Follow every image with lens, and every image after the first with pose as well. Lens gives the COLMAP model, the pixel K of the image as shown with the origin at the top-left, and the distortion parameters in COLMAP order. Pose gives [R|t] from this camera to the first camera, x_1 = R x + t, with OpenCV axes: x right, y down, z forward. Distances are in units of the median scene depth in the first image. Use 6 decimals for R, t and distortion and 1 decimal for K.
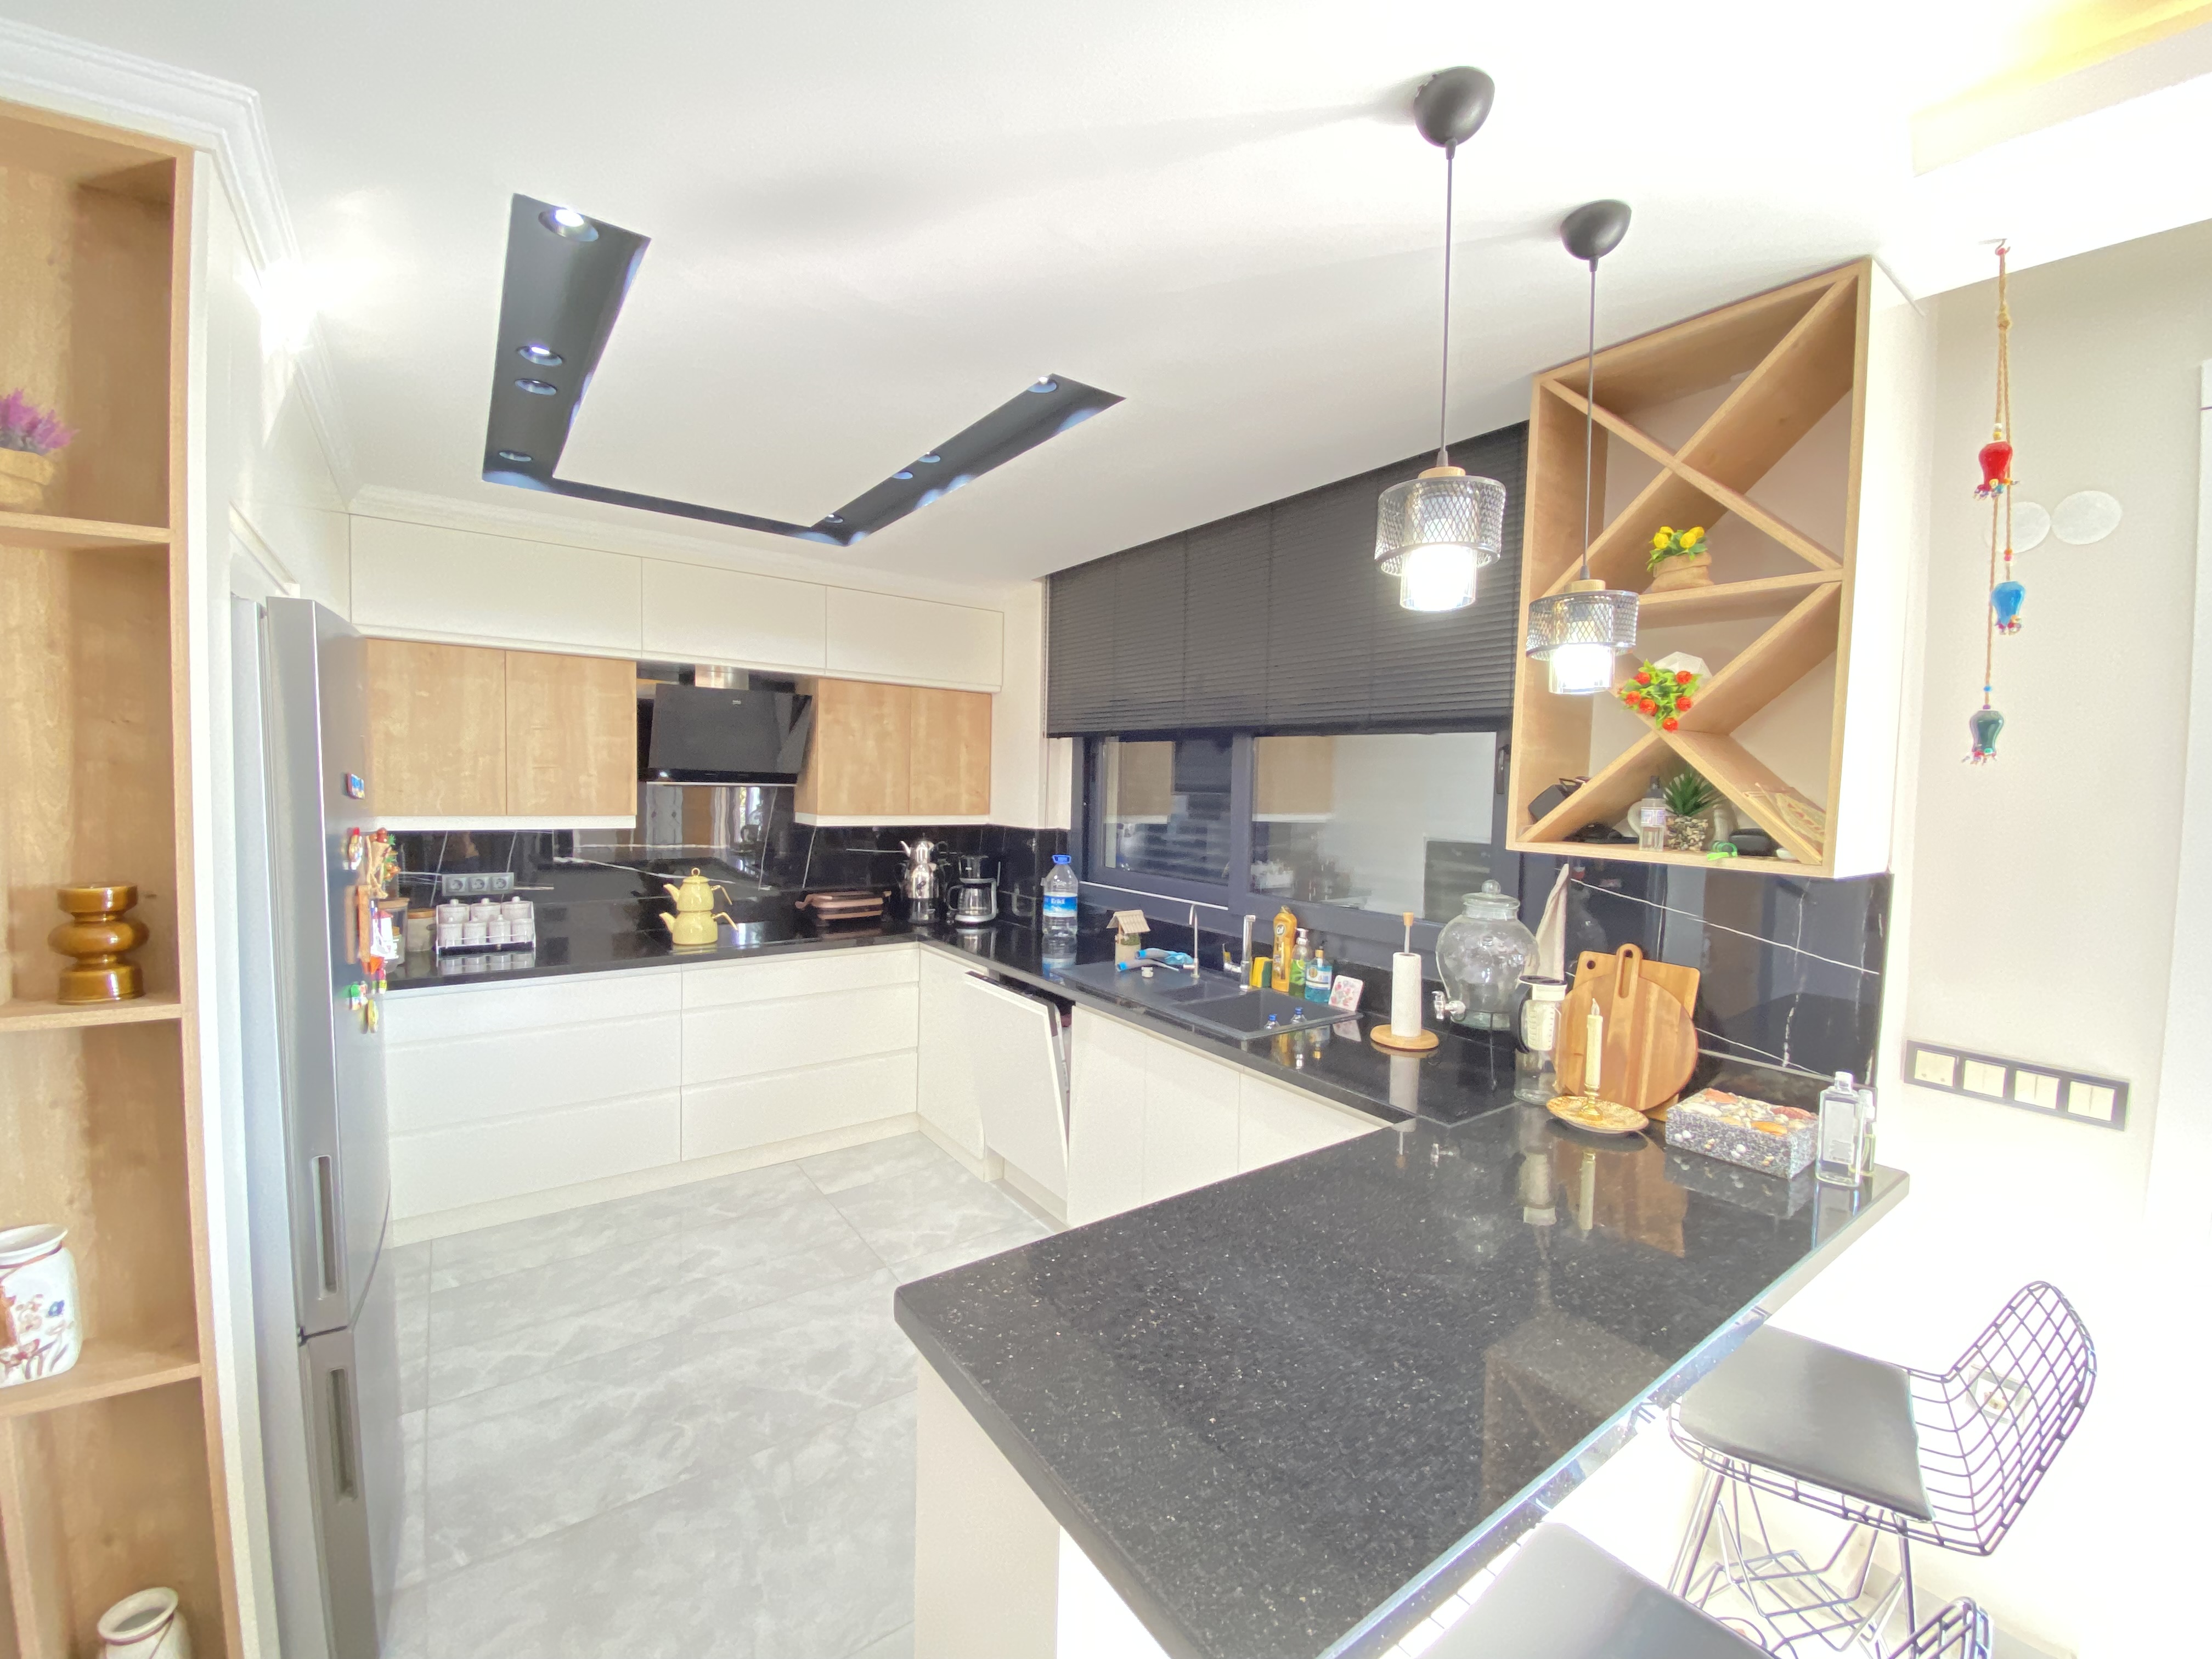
lens RADIAL K [[896.4, 0, 1131.6], [0, 896.4, 833.3], [0, 0, 1]] dist [0.011359, -0.015358]
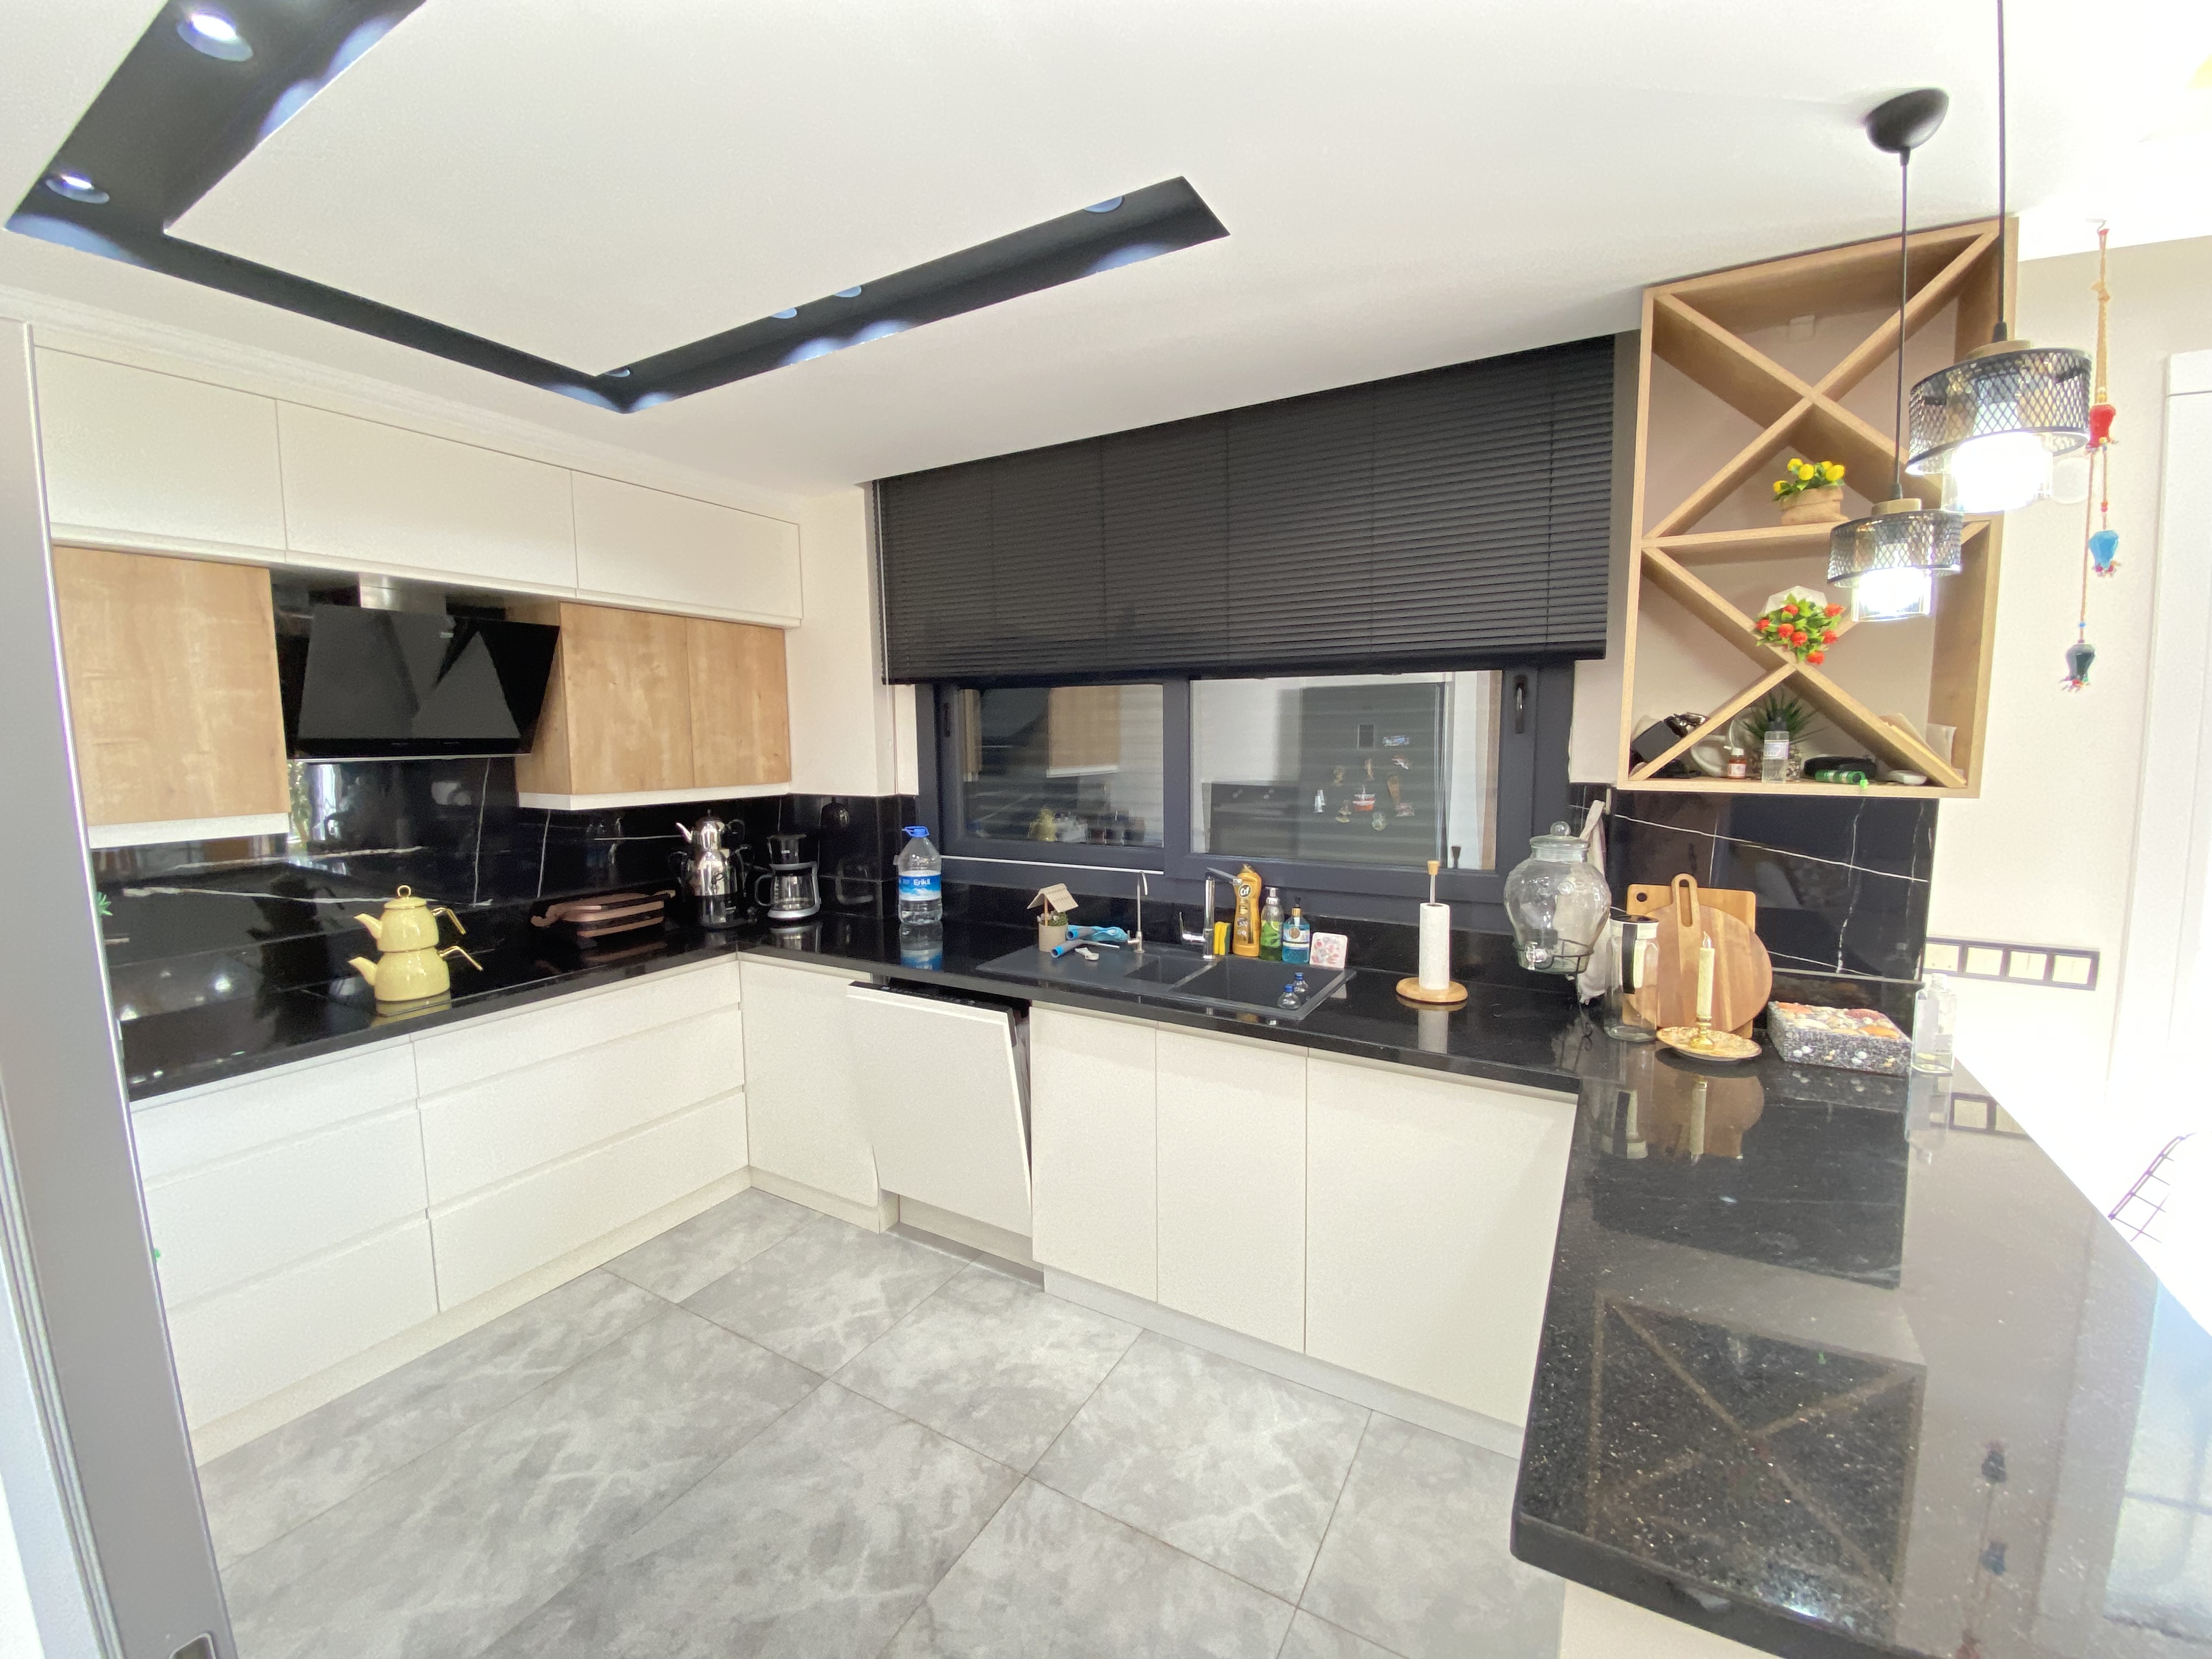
lens RADIAL K [[896.4, 0, 1119.0], [0, 896.4, 831.5], [0, 0, 1]] dist [0.011359, -0.015358]
pose [[0.916917, -0.075217, 0.391926, -0.271497], [0.053704, 0.996401, 0.065582, -0.017257], [-0.395448, -0.039085, 0.917656, 0.189752]]
